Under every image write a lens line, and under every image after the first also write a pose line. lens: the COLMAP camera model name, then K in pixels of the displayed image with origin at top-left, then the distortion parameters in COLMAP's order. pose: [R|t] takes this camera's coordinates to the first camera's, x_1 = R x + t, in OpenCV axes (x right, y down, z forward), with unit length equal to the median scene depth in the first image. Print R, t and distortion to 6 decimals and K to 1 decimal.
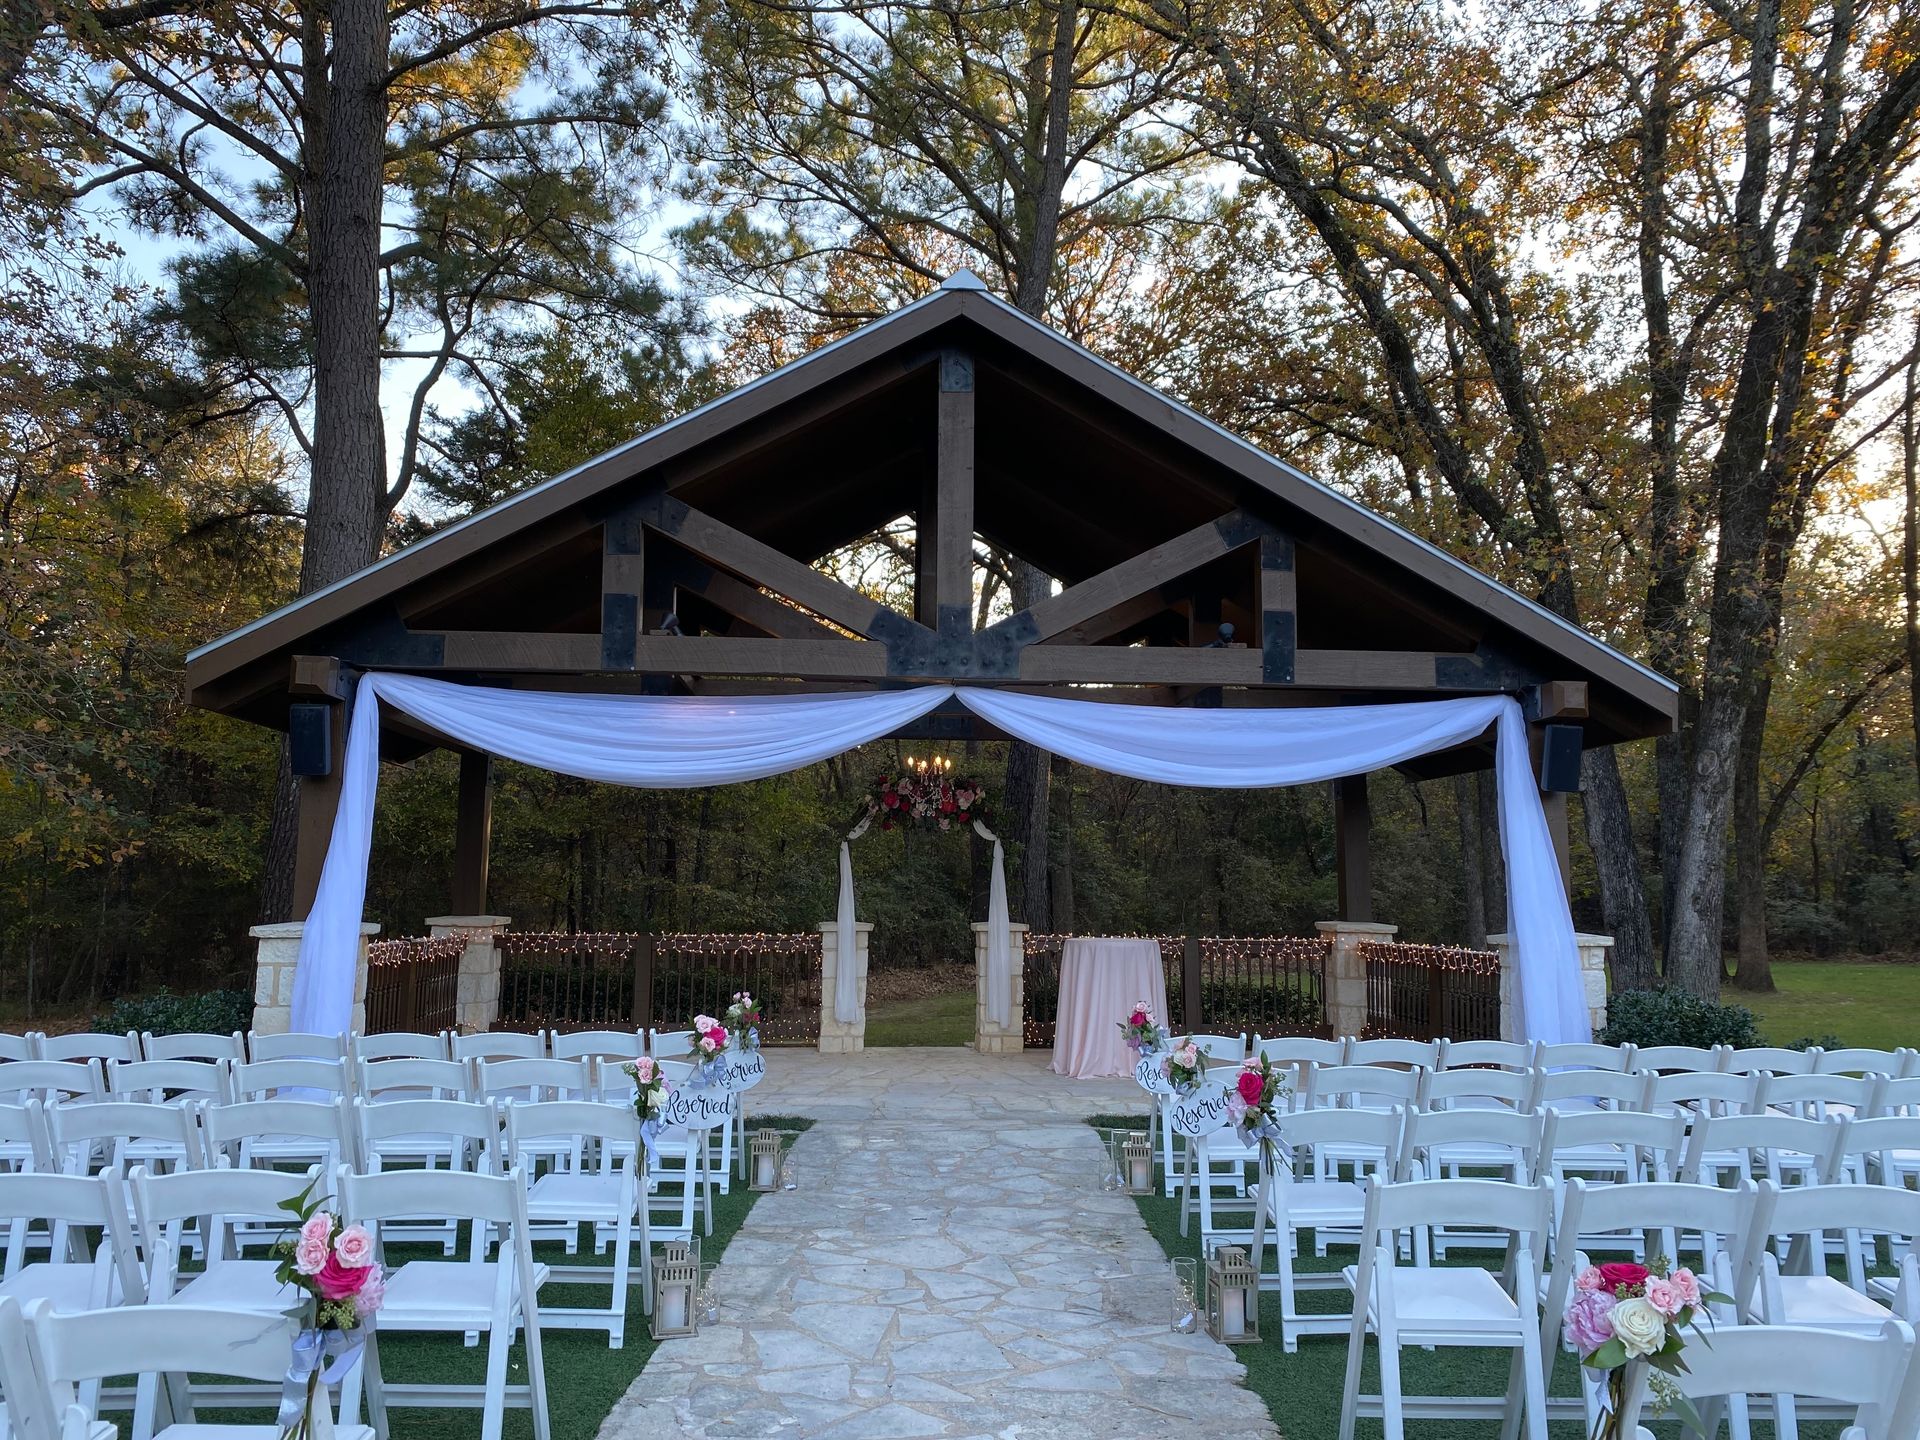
lens RADIAL K [[1563.1, 0, 959.6], [0, 1563.1, 625.1], [0, 0, 1]] dist [0.090095, -0.158270]
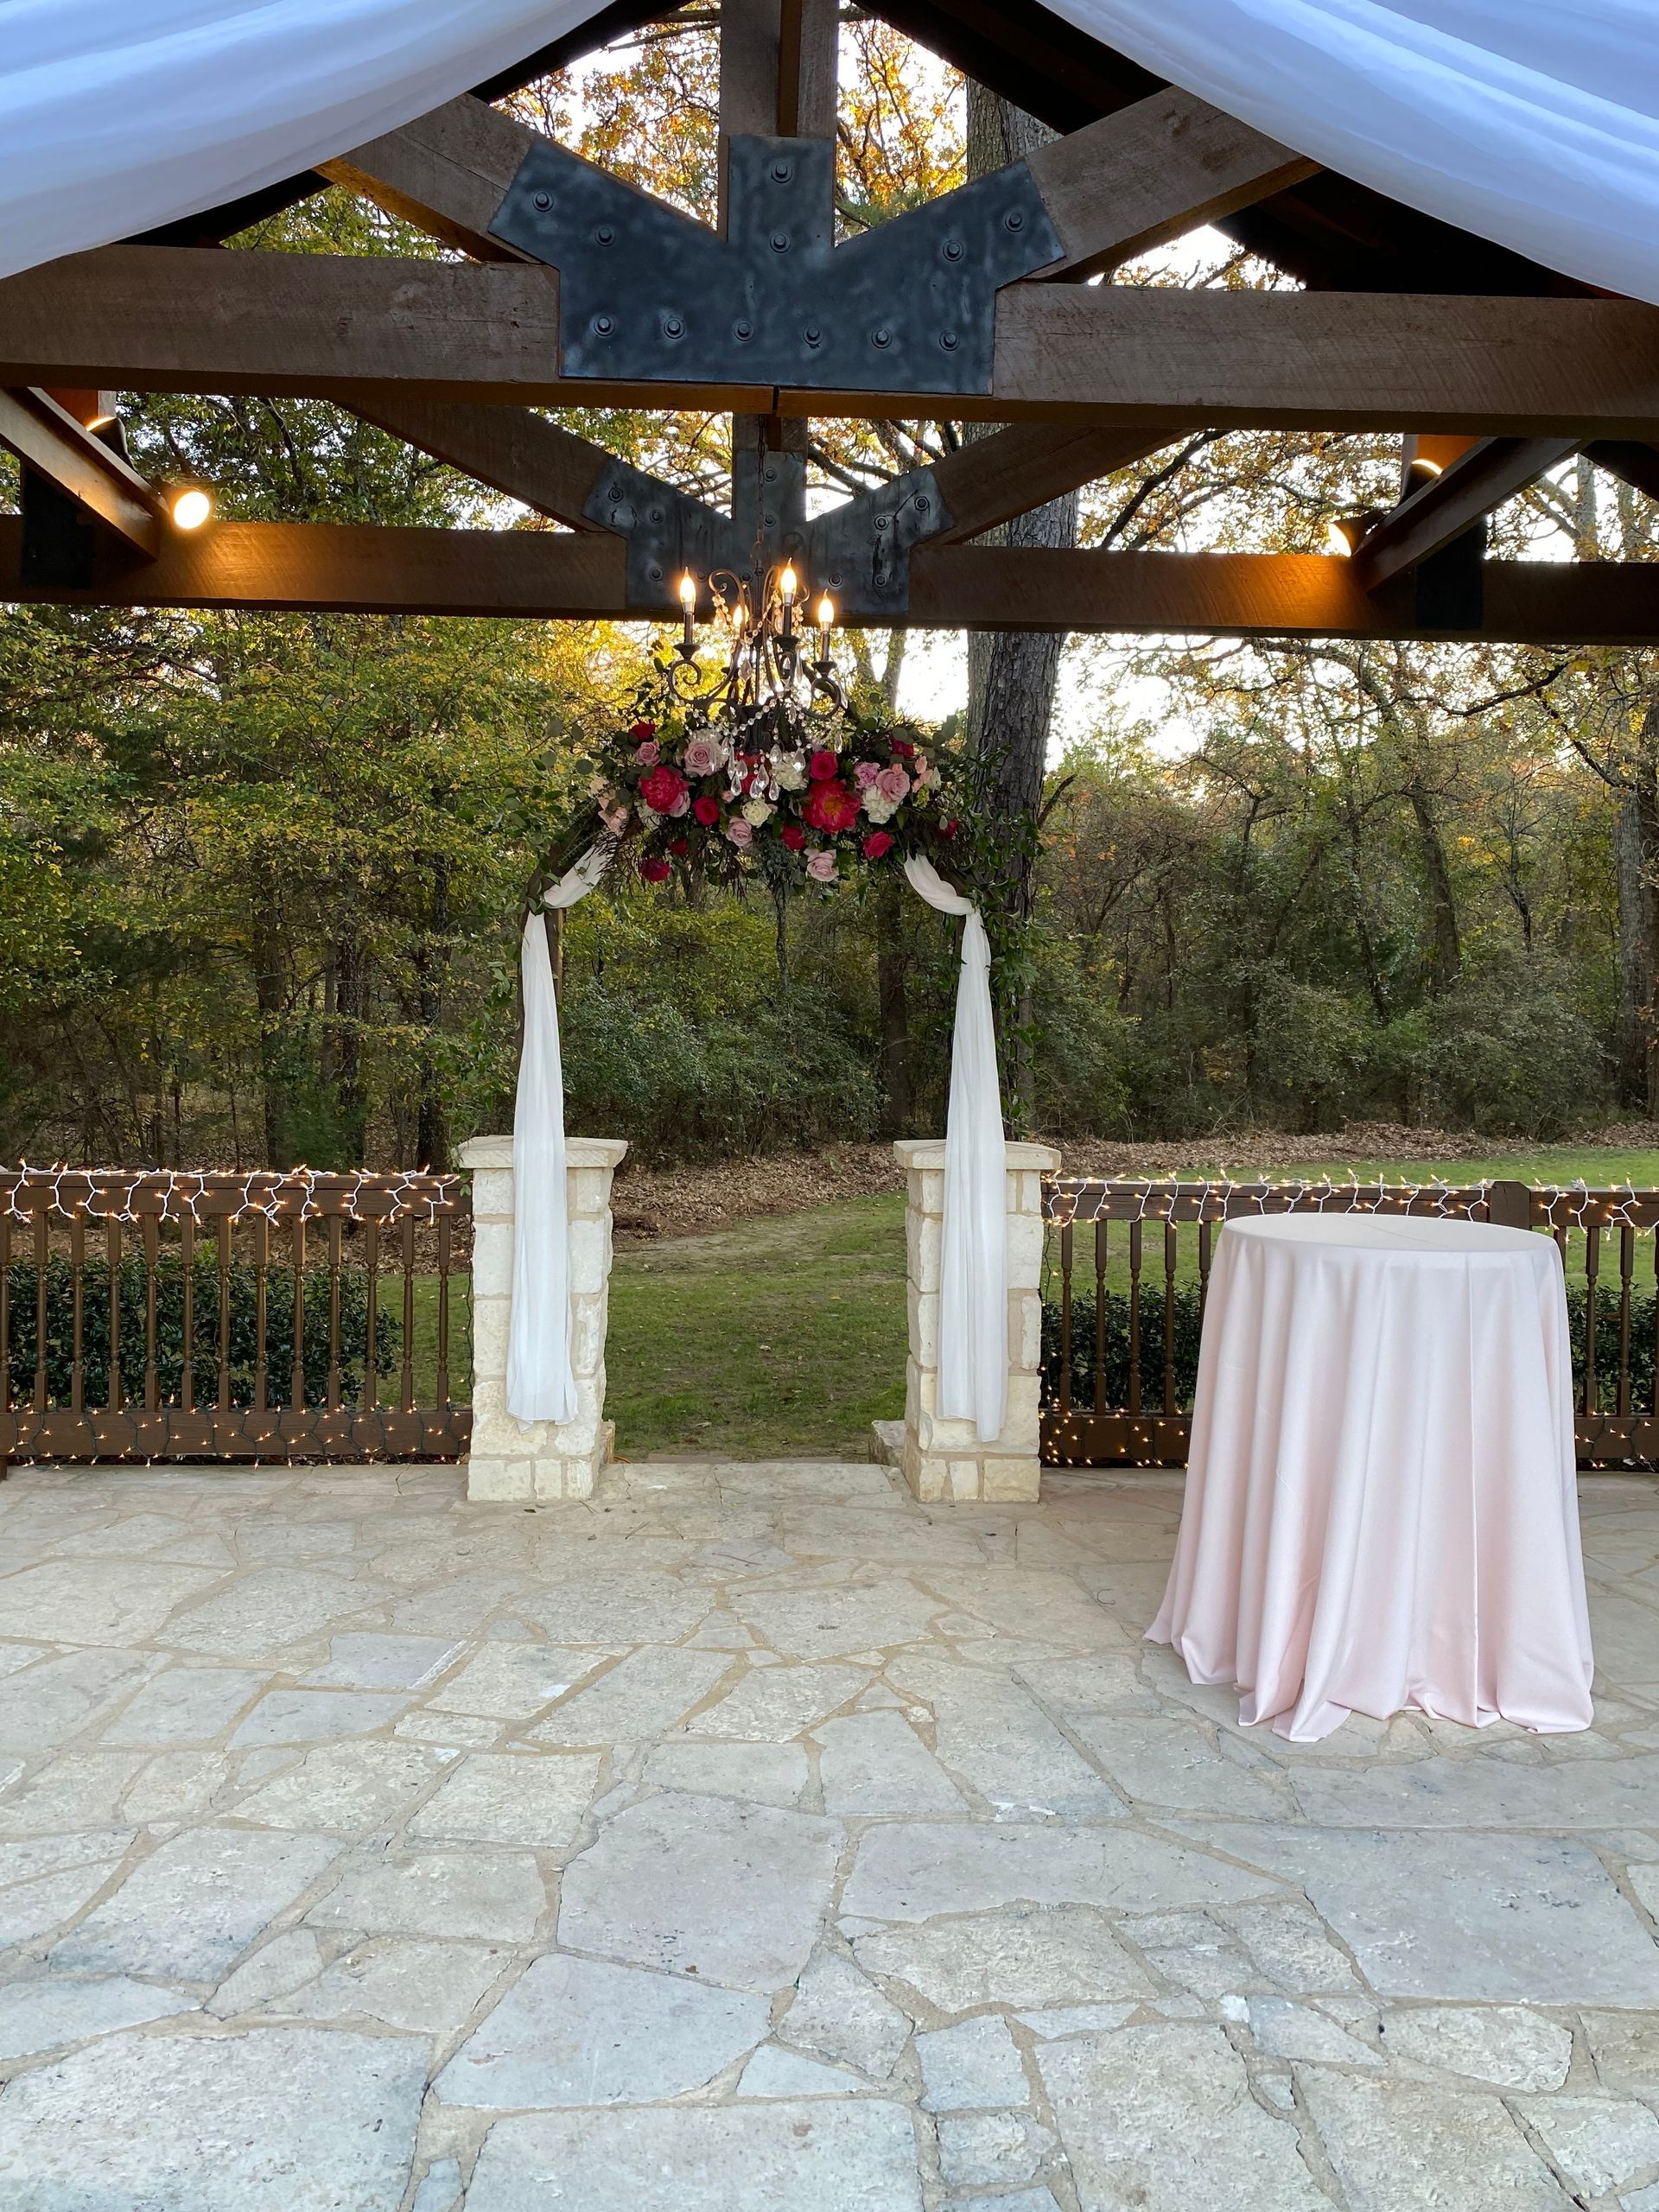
lens RADIAL K [[1767.4, 0, 829.5], [0, 1767.4, 1106.0], [0, 0, 1]] dist [0.093203, -0.151851]
pose [[0.999805, 0.006405, -0.018695, -0.000298], [-0.002356, 0.977904, 0.209040, 0.097835], [0.019621, -0.208955, 0.977728, 0.609796]]
